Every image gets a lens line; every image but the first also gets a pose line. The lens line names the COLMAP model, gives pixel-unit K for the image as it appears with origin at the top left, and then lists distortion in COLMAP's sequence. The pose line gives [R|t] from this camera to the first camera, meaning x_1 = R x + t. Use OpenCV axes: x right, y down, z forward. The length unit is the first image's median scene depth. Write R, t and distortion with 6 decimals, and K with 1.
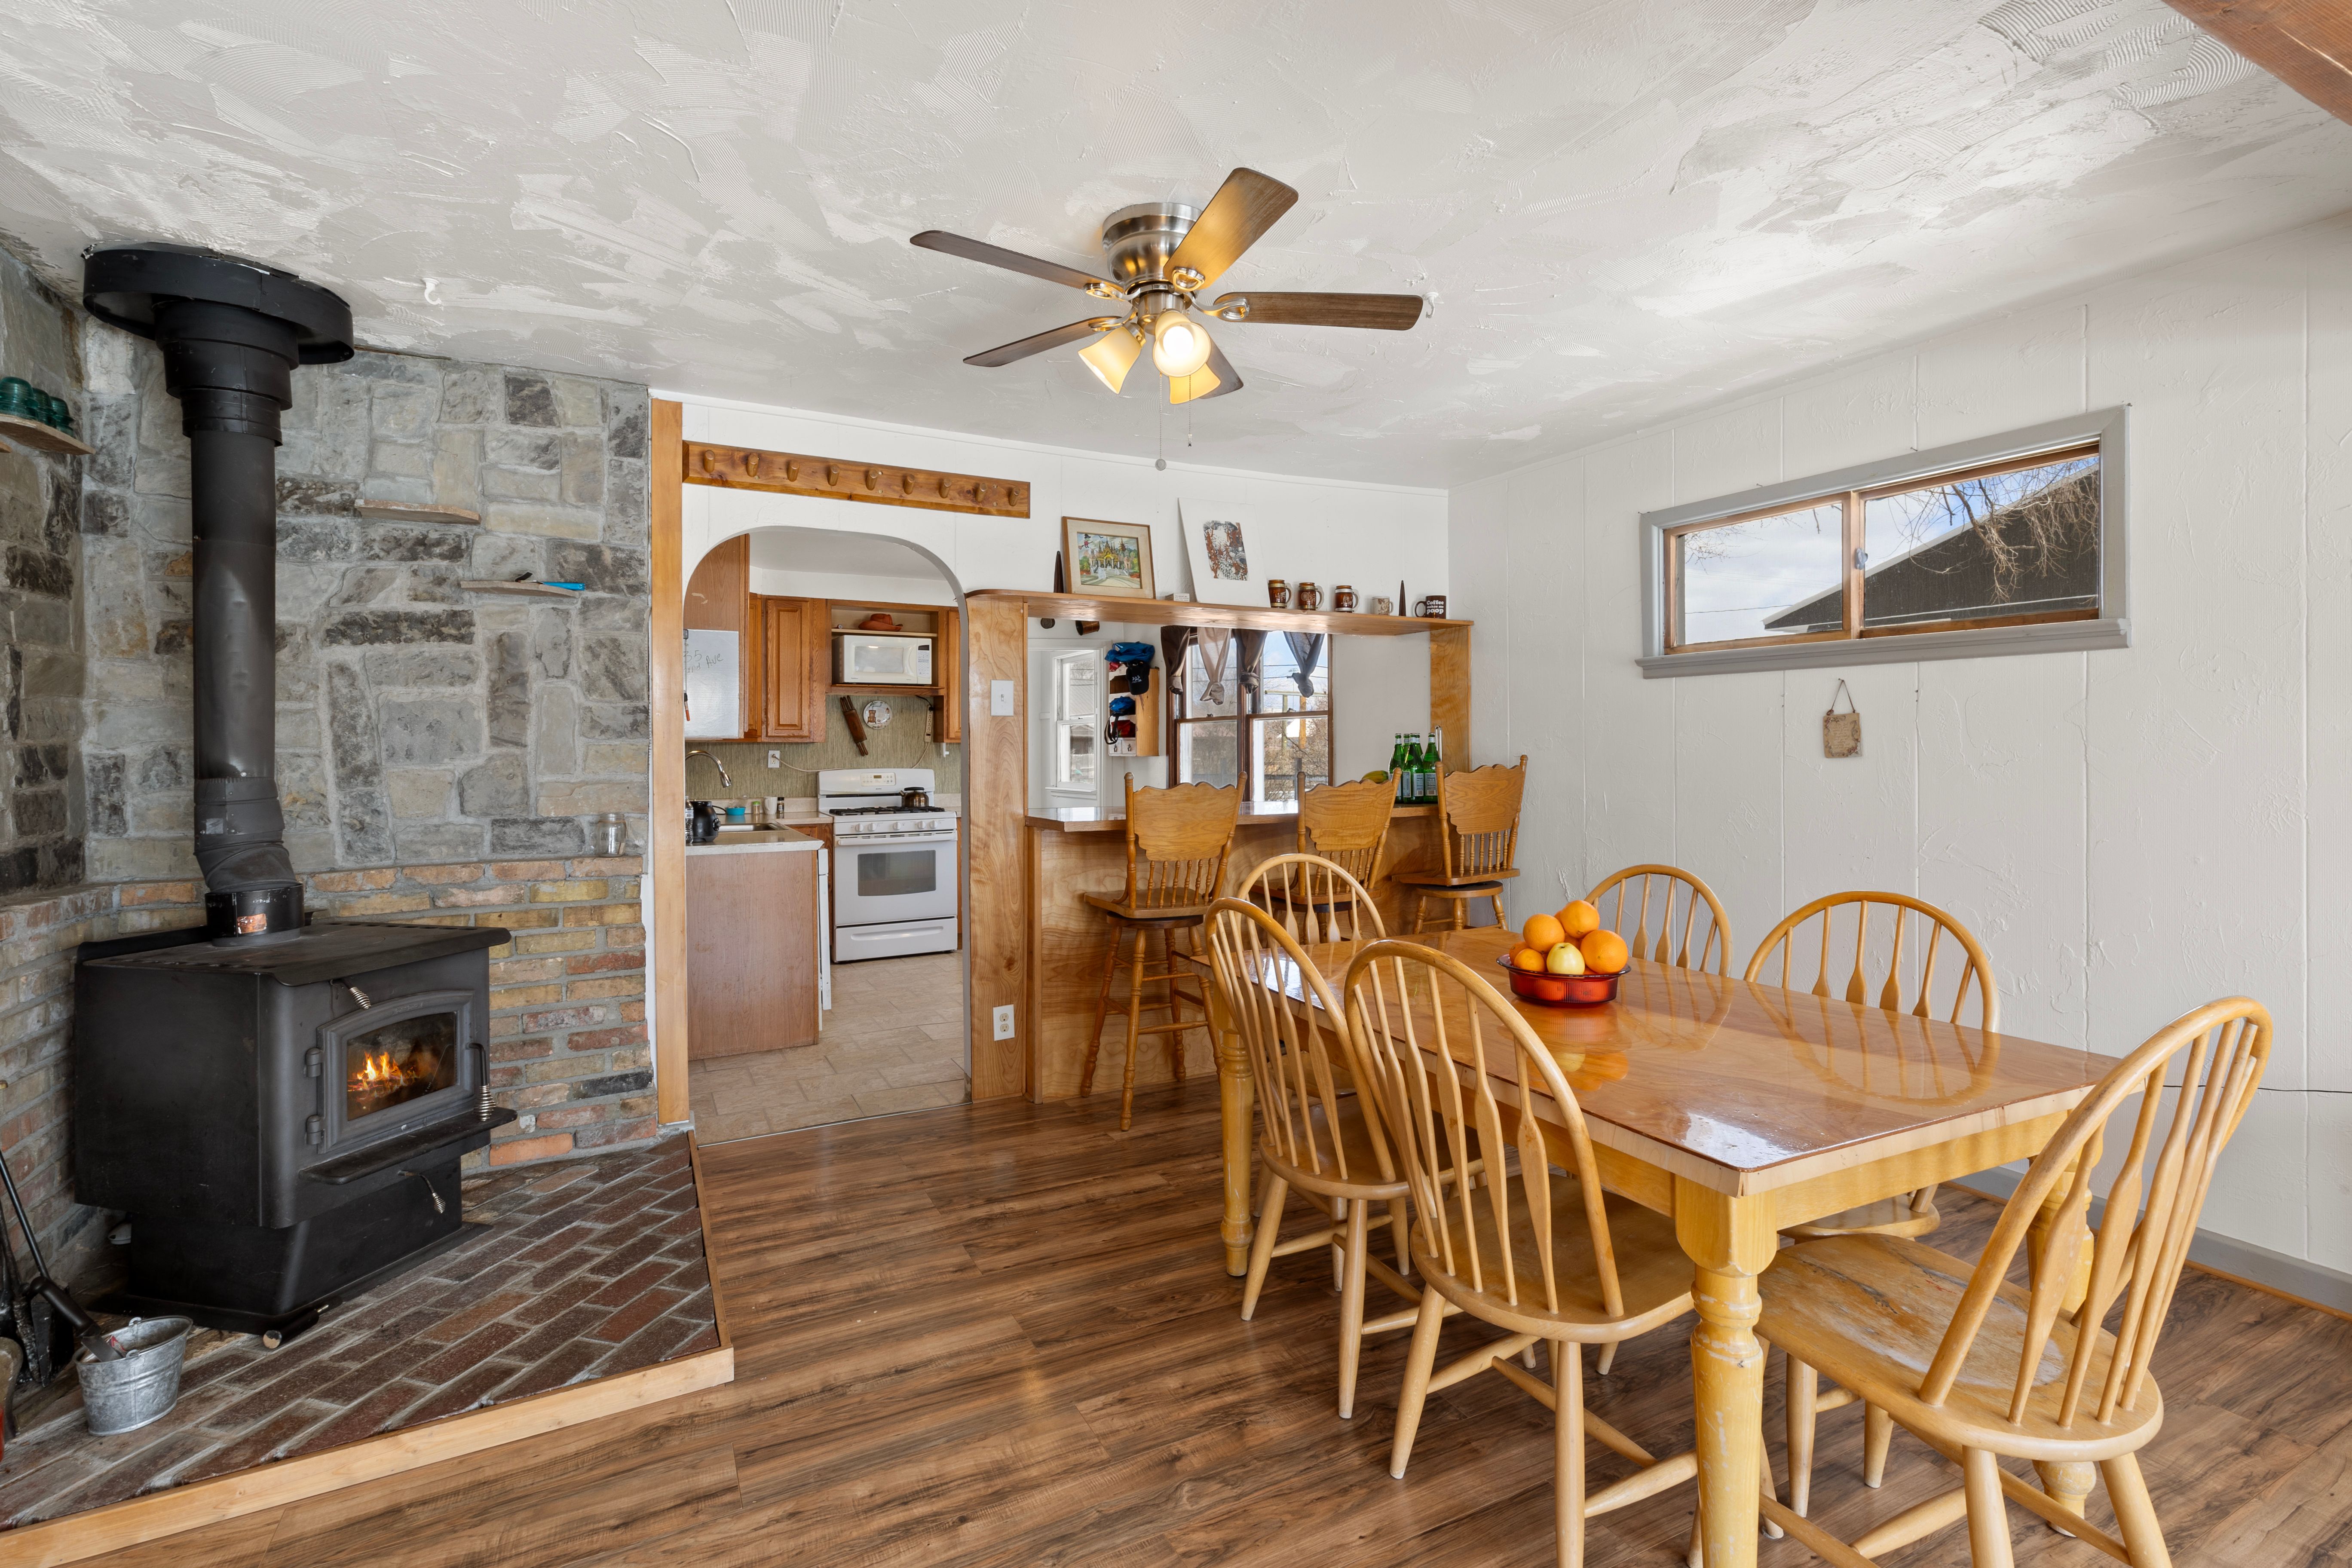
lens RADIAL K [[1074.5, 0, 1183.2], [0, 1074.5, 747.4], [0, 0, 1]] dist [0.003518, 0.000019]
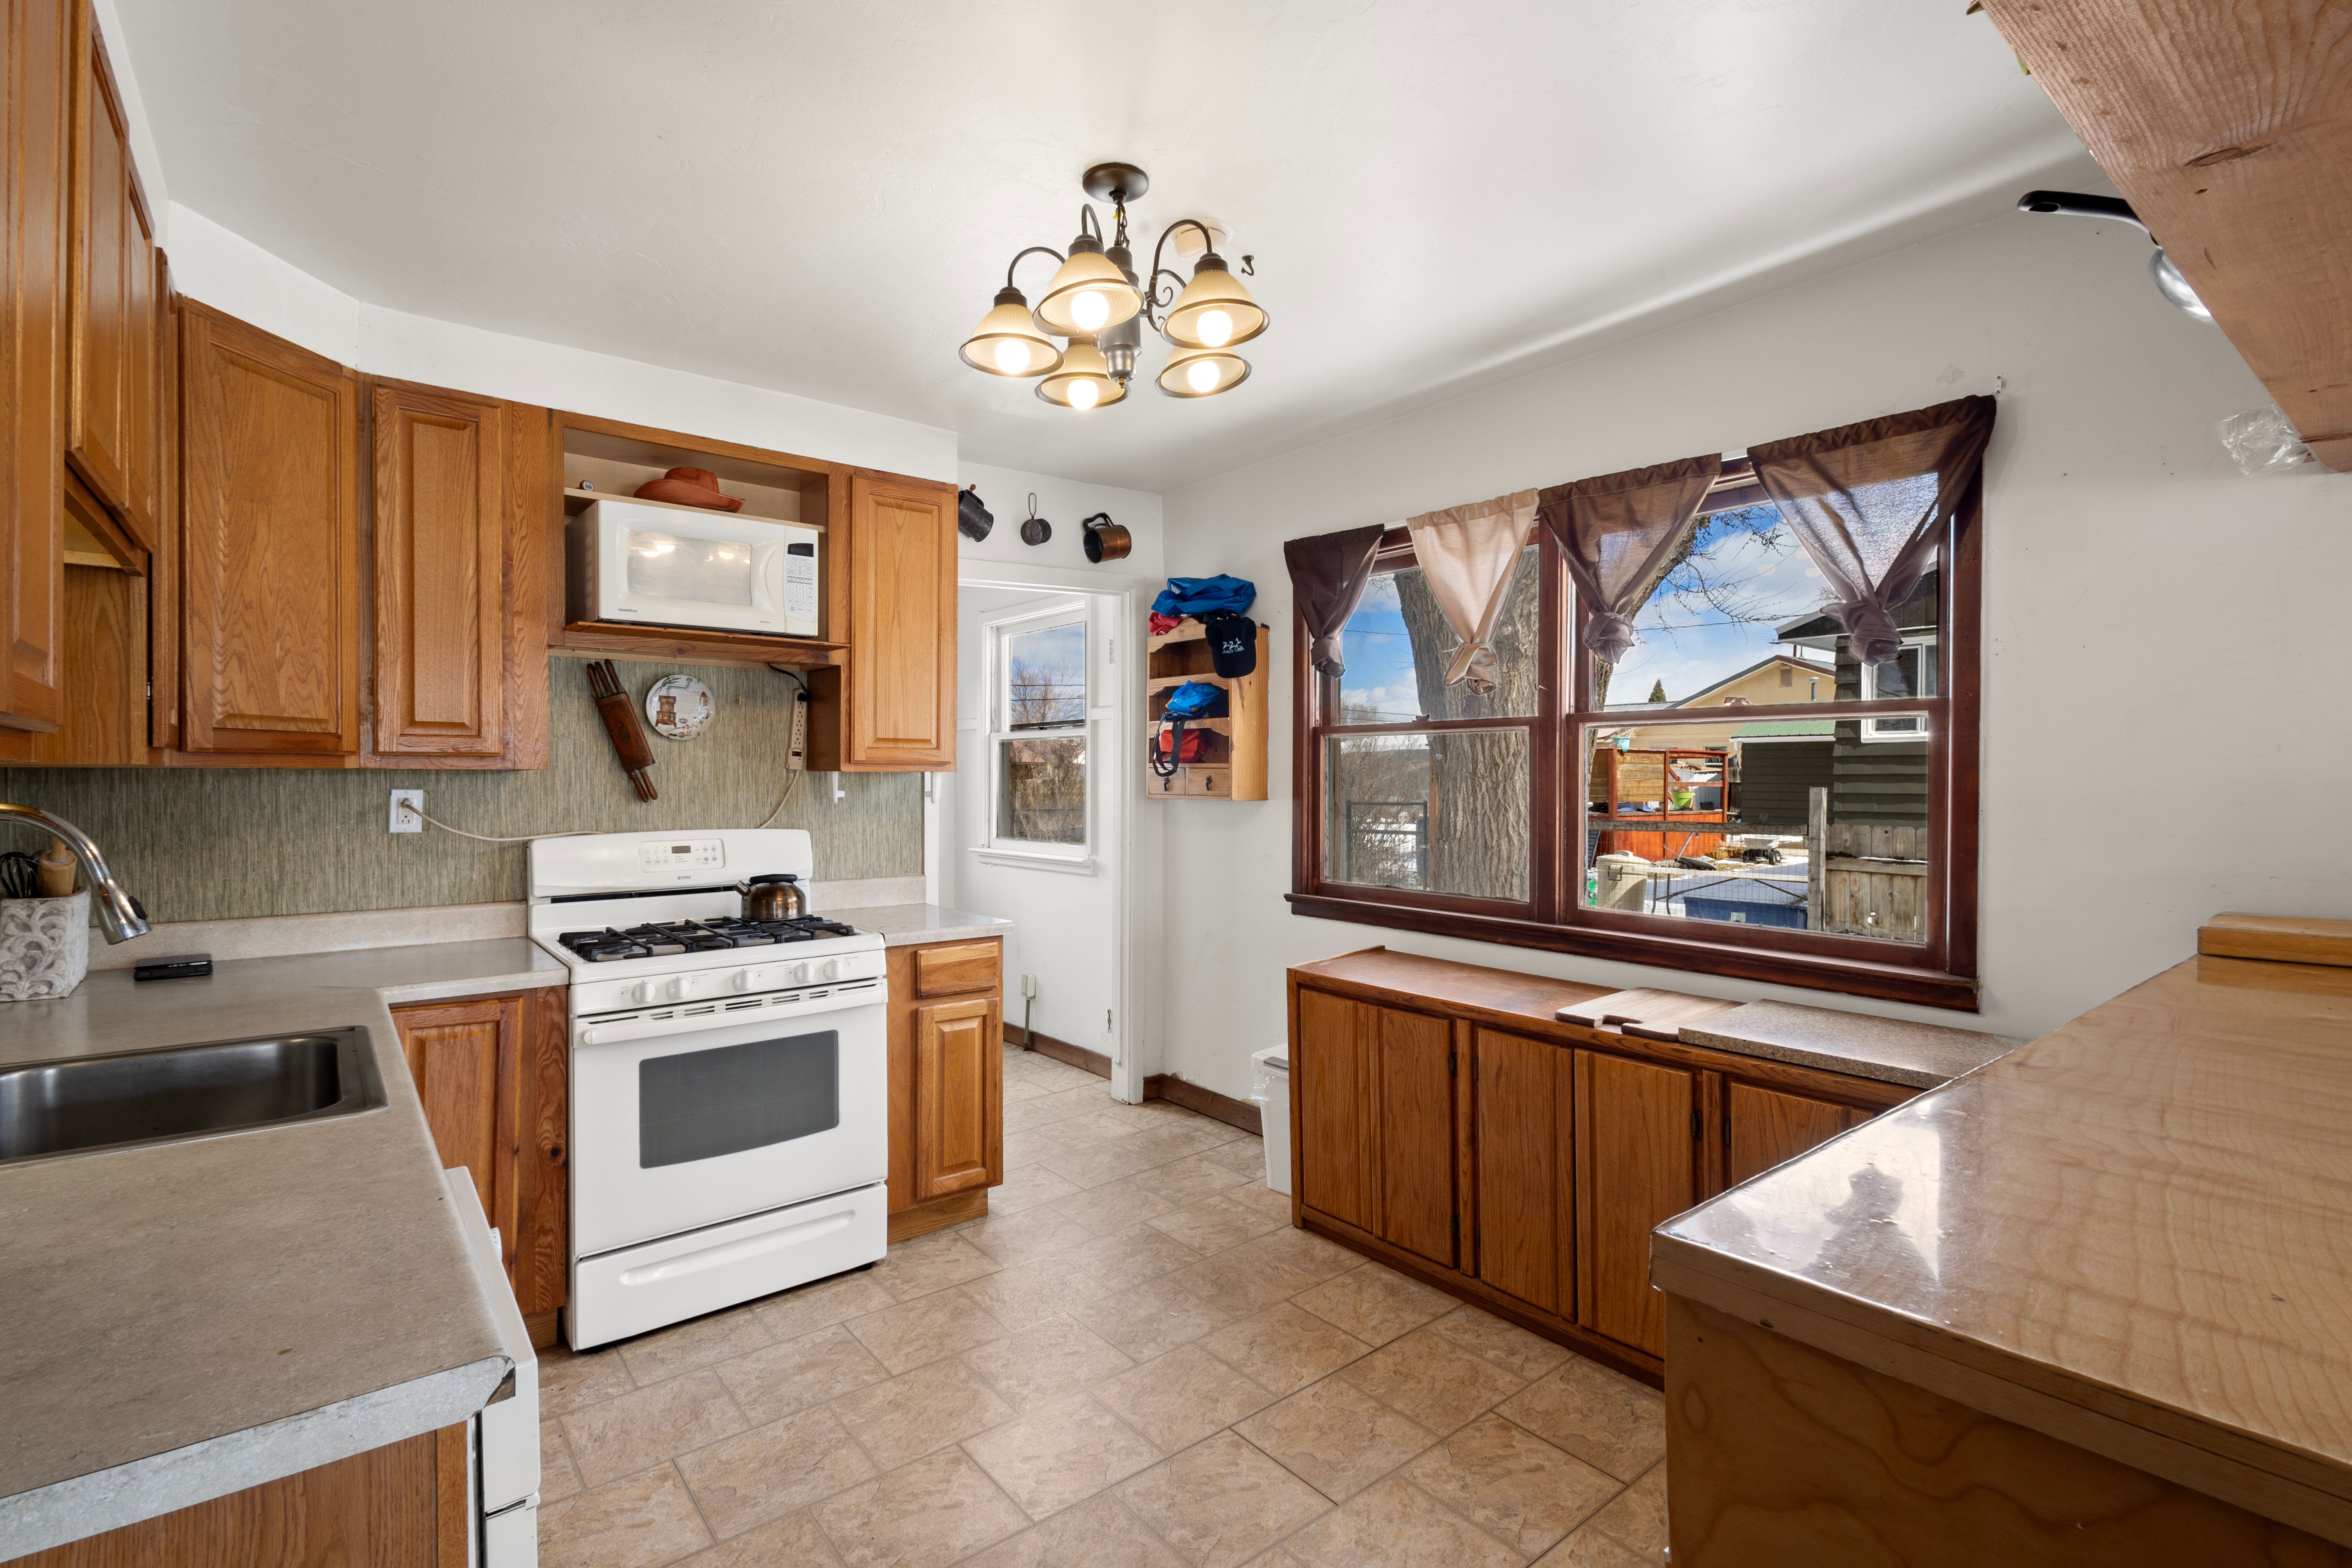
lens RADIAL K [[1084.5, 0, 1176.0], [0, 1084.5, 784.0], [0, 0, 1]] dist [0.006023, -0.000072]
pose [[0.981157, 0.002599, 0.193195, -0.371113], [-0.004561, 0.999942, 0.009714, -0.009517], [-0.193158, -0.010412, 0.981112, 1.139926]]
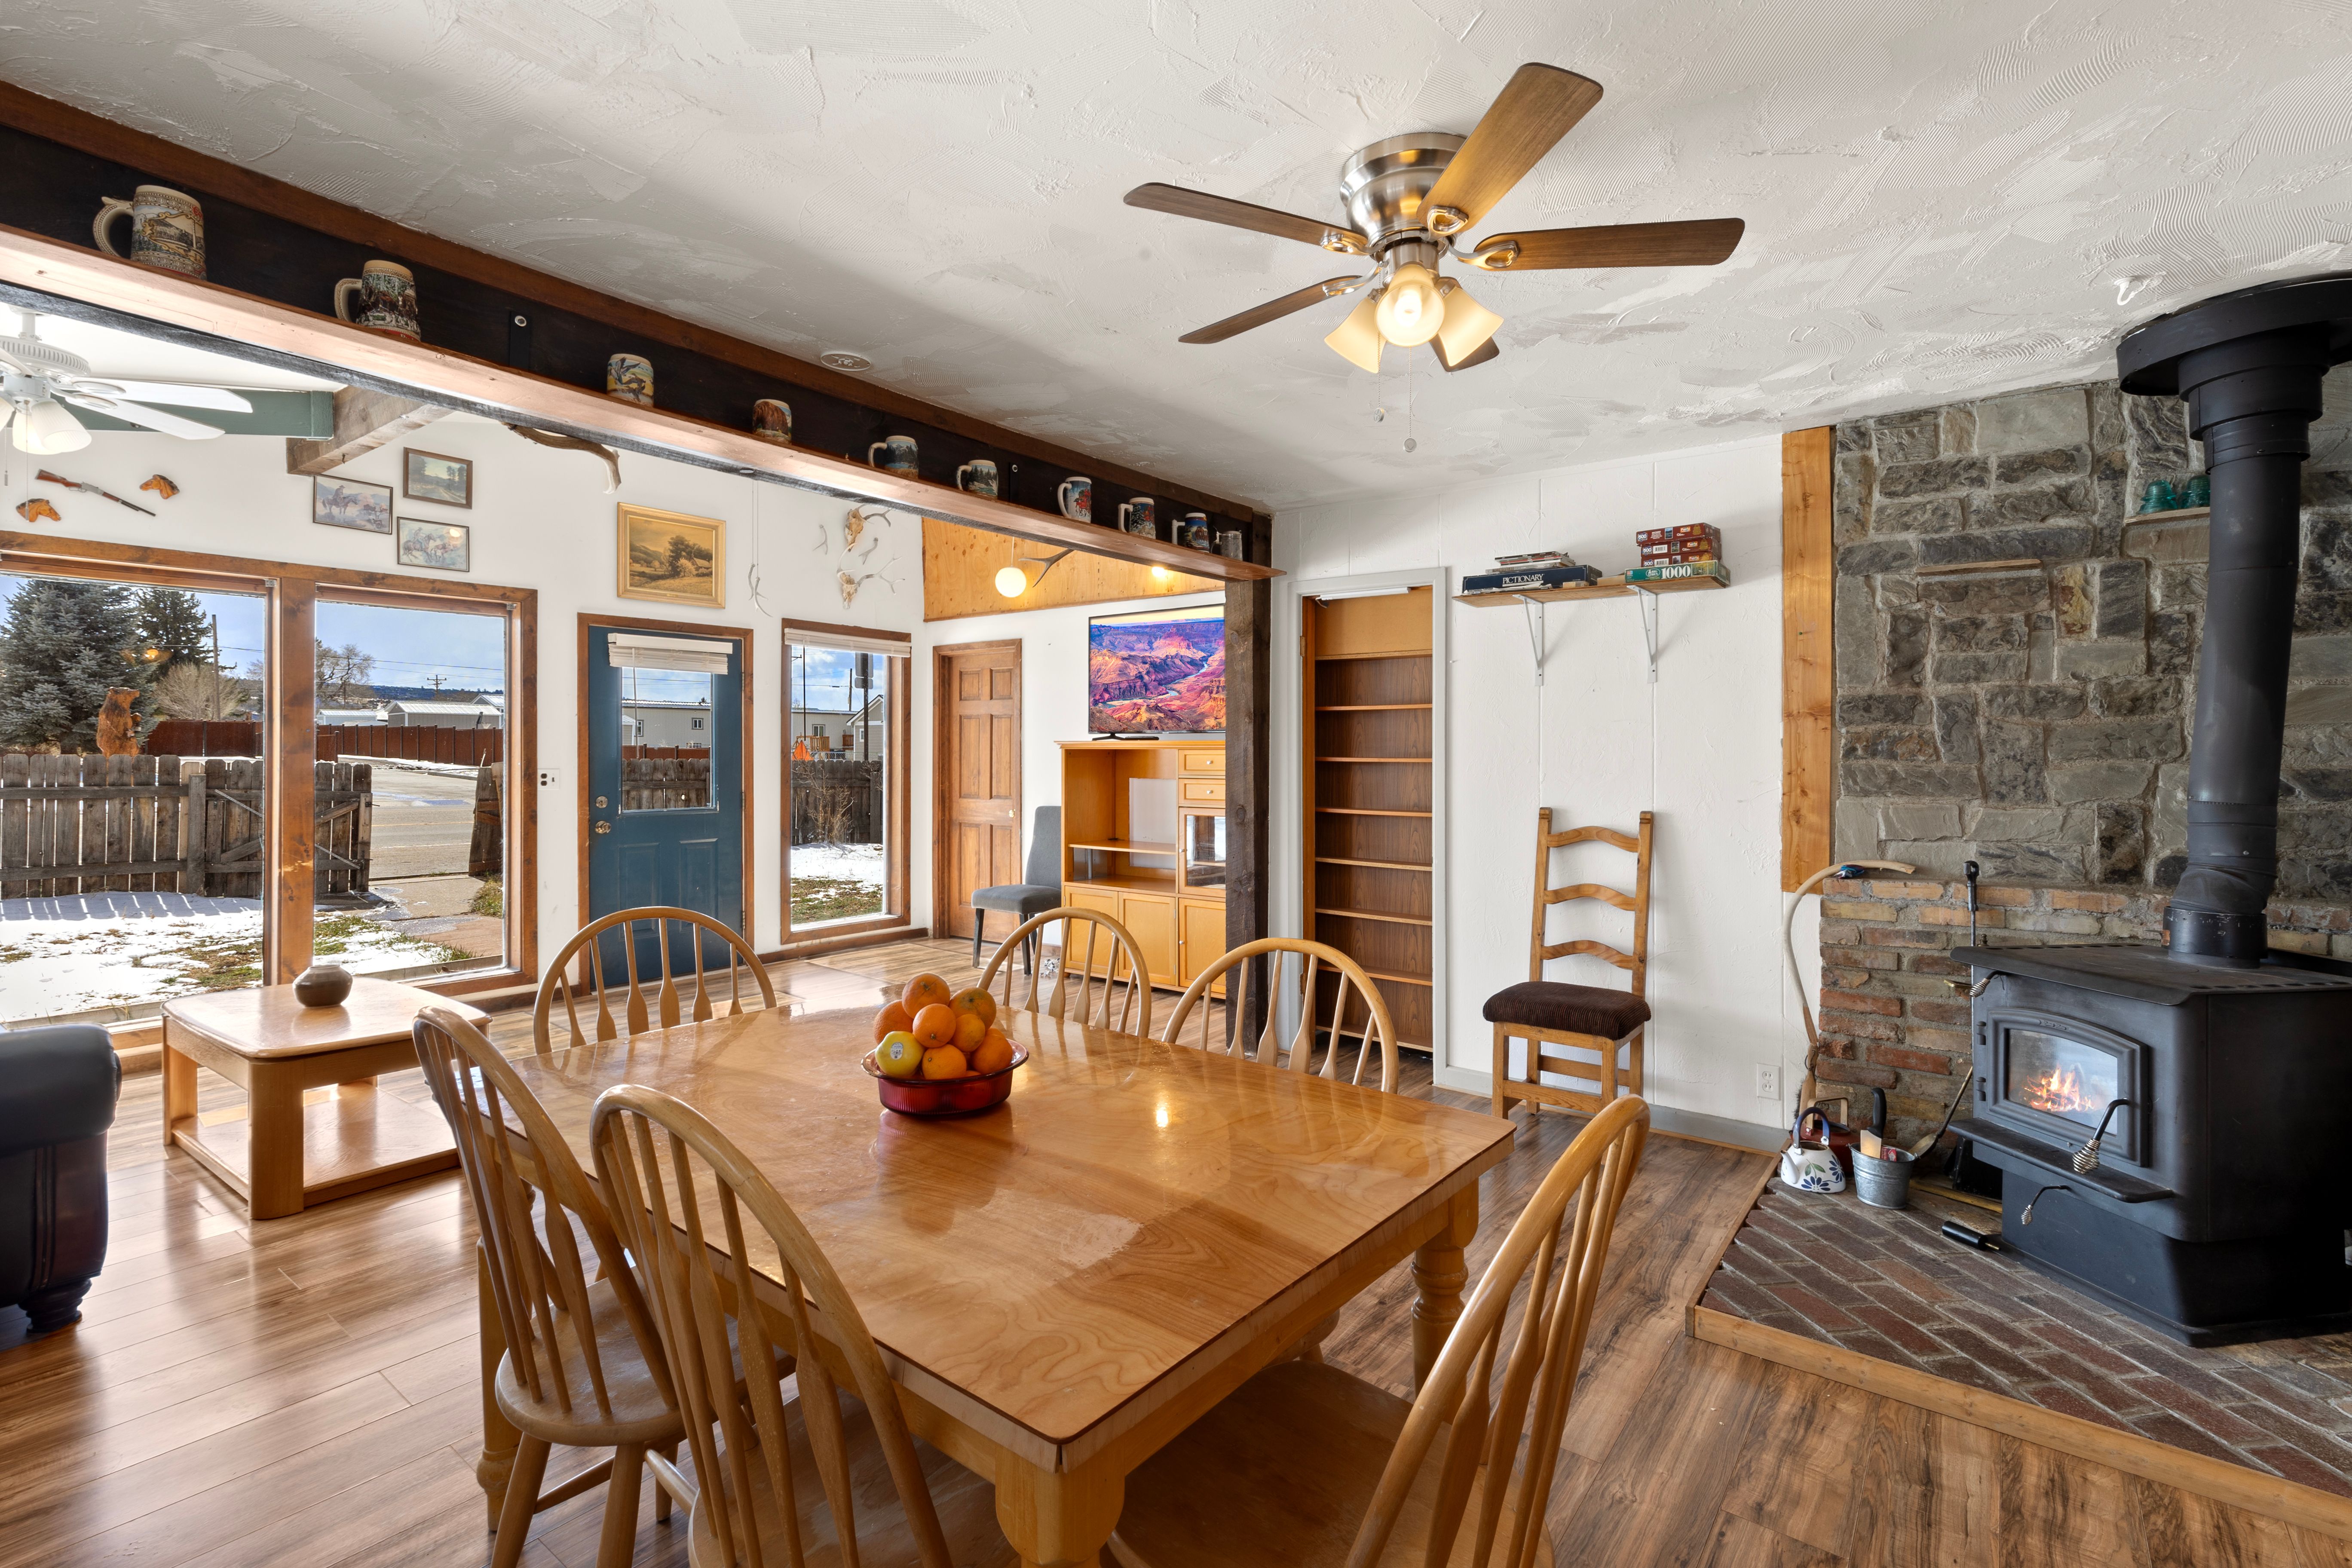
lens RADIAL K [[1065.3, 0, 1180.8], [0, 1065.3, 756.7], [0, 0, 1]] dist [-0.001426, 0.001760]
pose [[-0.905410, 0.001498, -0.424535, 0.347770], [0.000662, 0.999998, 0.002116, -0.013563], [0.424537, 0.001635, -0.905409, 1.158439]]
